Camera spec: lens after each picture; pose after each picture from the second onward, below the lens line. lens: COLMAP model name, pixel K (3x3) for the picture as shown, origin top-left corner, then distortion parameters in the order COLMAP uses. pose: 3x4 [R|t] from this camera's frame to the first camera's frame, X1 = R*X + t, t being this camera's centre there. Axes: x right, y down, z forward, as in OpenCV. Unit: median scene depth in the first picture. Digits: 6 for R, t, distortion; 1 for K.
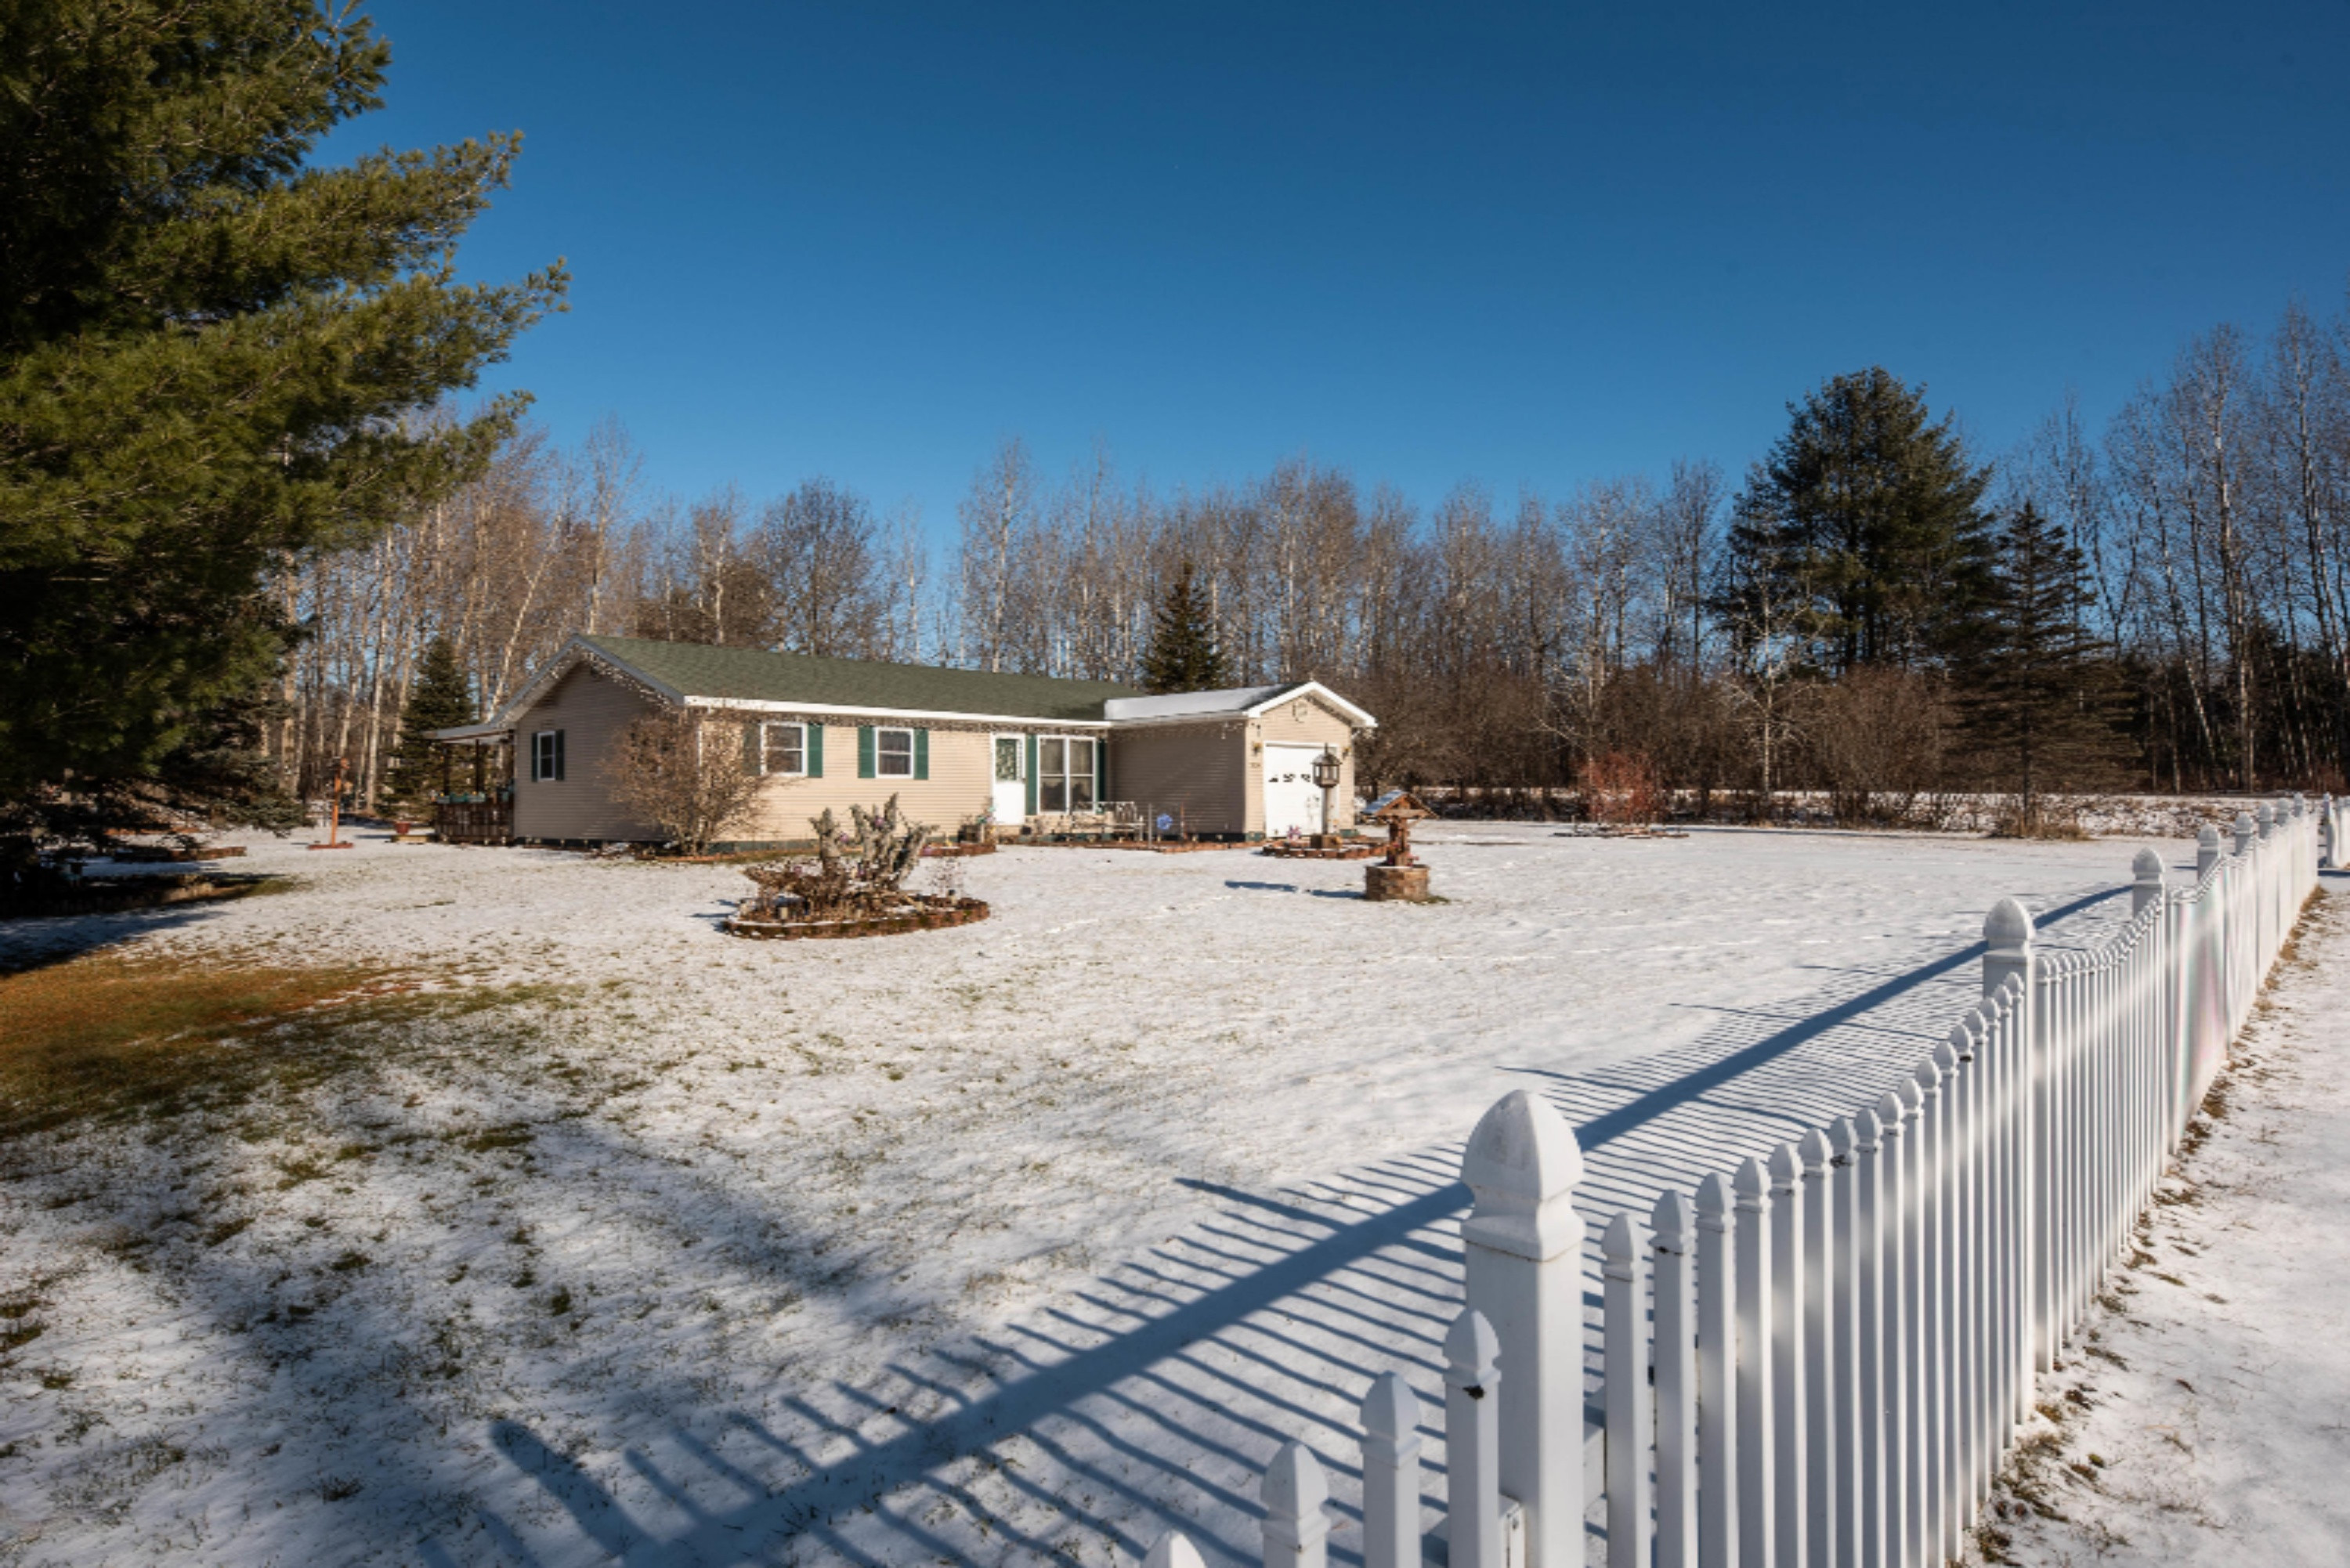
lens RADIAL K [[1299.7, 0, 1185.2], [0, 1299.7, 793.0], [0, 0, 1]] dist [-0.003064, -0.000112]
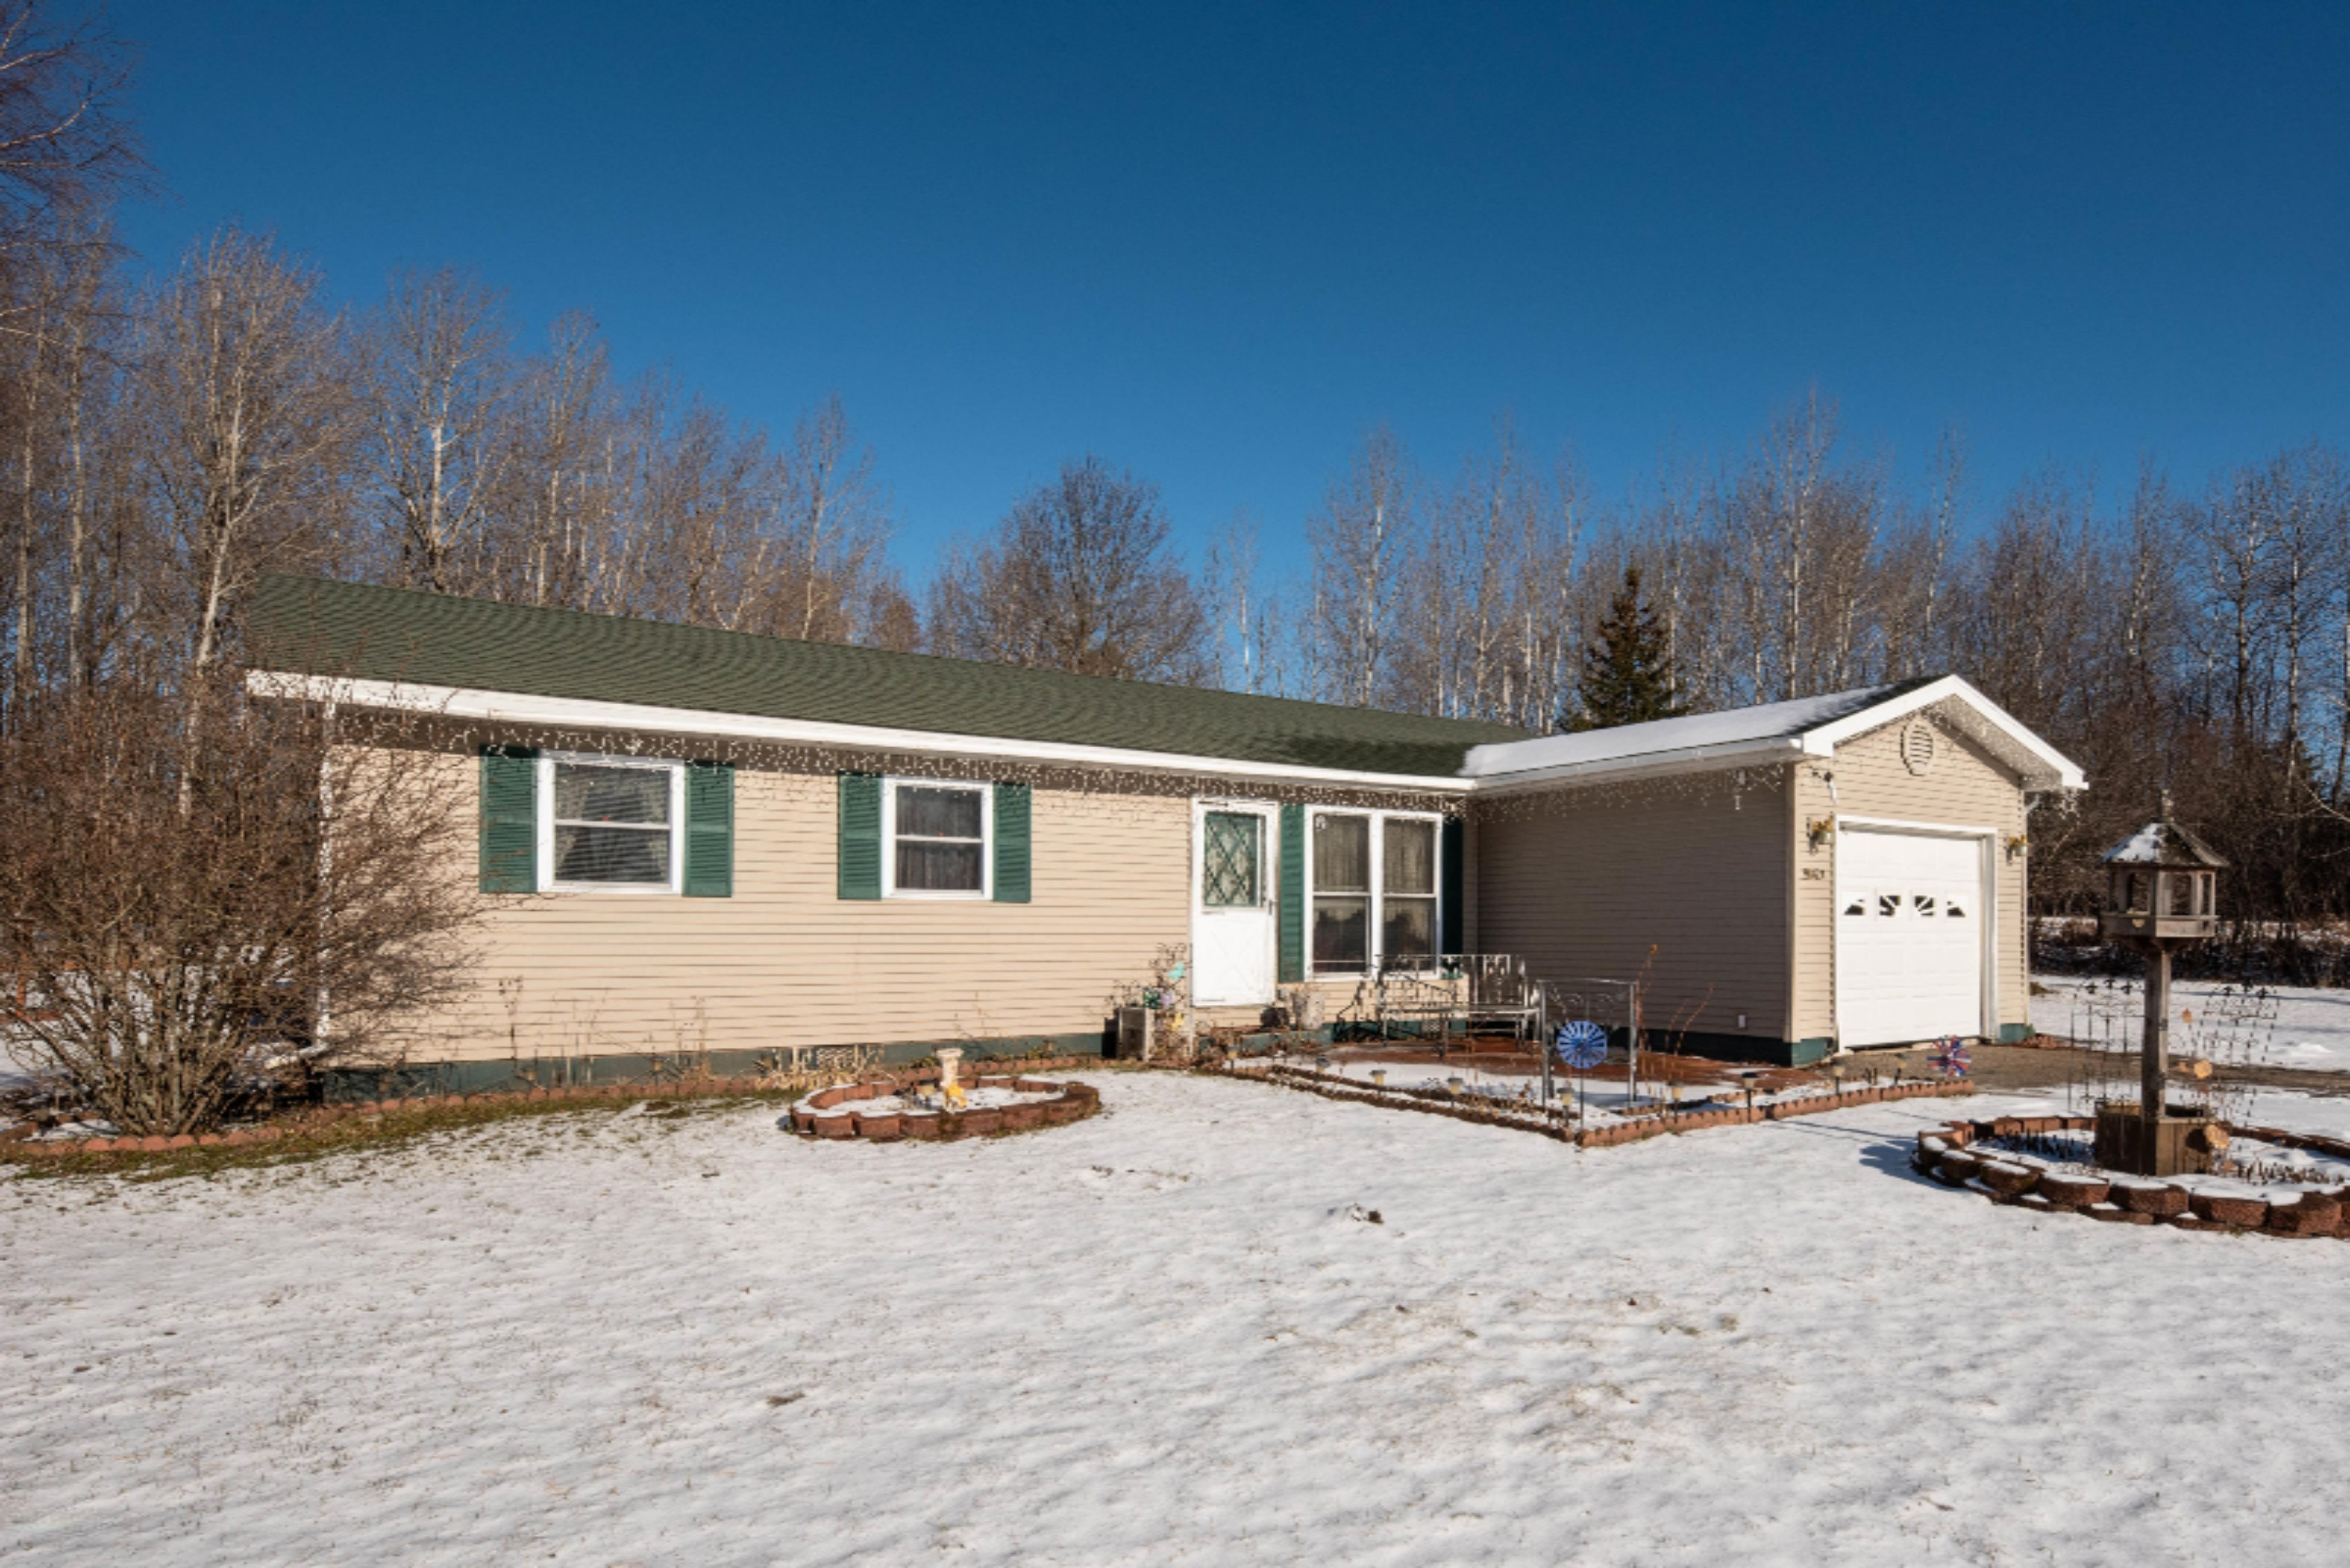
lens RADIAL K [[1395.7, 0, 1327.1], [0, 1395.7, 890.1], [0, 0, 1]] dist [0.003890, 0.000644]
pose [[0.978725, 0.006962, -0.205058, -0.006657], [-0.010504, 0.999814, -0.016190, -0.007536], [0.204907, 0.017999, 0.978616, 0.534480]]
